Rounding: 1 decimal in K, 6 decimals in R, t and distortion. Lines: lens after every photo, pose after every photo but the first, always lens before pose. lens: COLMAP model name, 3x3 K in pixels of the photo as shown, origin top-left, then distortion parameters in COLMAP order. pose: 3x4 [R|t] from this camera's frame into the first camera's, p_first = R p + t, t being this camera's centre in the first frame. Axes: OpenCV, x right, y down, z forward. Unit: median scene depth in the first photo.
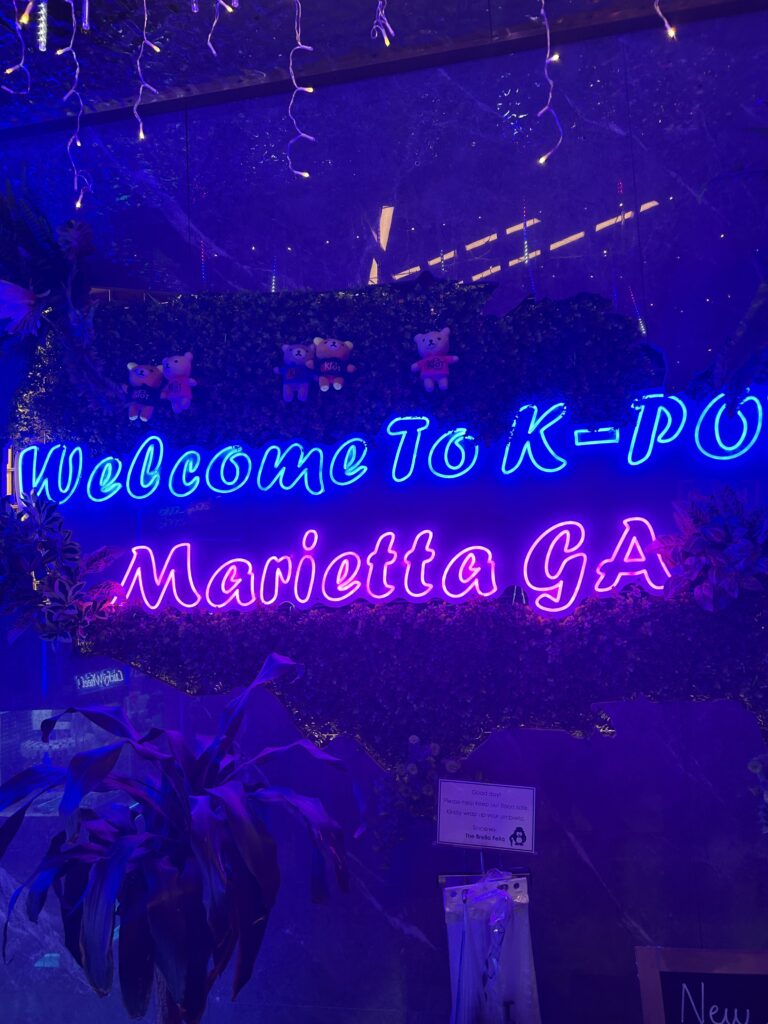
lens RADIAL K [[785.1, 0, 383.4], [0, 785.1, 512.5], [0, 0, 1]] dist [0.065476, -0.002722]
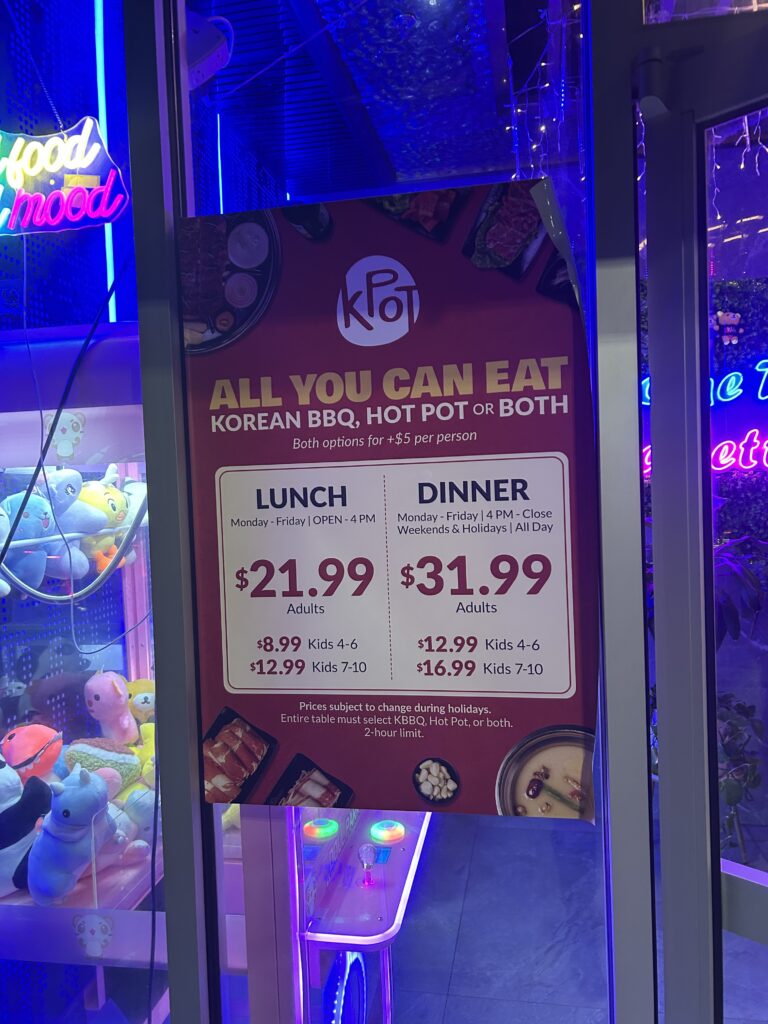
lens RADIAL K [[785.1, 0, 384.5], [0, 785.1, 511.3], [0, 0, 1]] dist [0.065476, -0.002722]
pose [[0.999860, 0.016609, -0.002063, -0.786462], [-0.016217, 0.991915, 0.125863, -0.003153], [0.004137, -0.125812, 0.992045, -0.732260]]
